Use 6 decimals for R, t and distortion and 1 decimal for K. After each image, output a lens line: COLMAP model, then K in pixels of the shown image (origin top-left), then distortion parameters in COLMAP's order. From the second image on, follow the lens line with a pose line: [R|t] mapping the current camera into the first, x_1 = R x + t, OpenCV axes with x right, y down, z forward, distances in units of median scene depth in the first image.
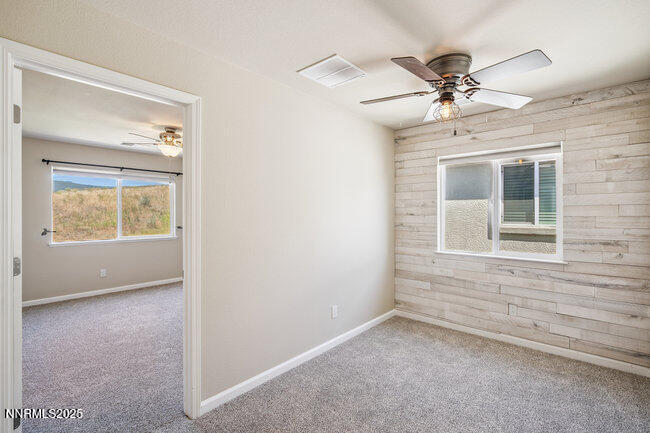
lens RADIAL K [[293.7, 0, 326.7], [0, 293.7, 213.7], [0, 0, 1]] dist [-0.003312, -0.000492]
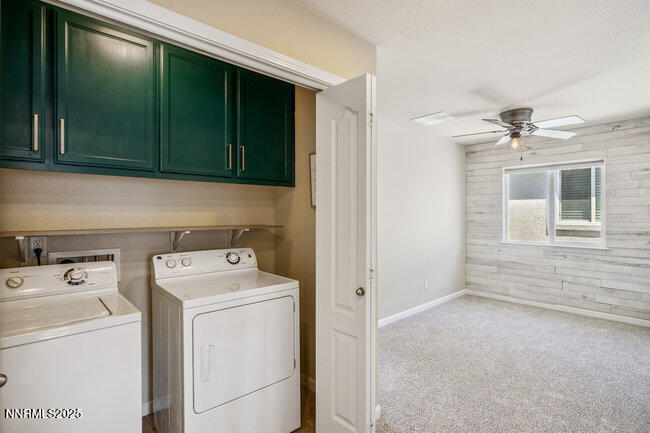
lens RADIAL K [[322.3, 0, 323.9], [0, 322.3, 213.7], [0, 0, 1]] dist [0.001391, 0.000141]
pose [[0.994514, -0.003134, -0.104560, -0.258358], [0.003400, 0.999991, 0.002367, 0.000275], [0.104551, -0.002709, 0.994516, -0.489625]]
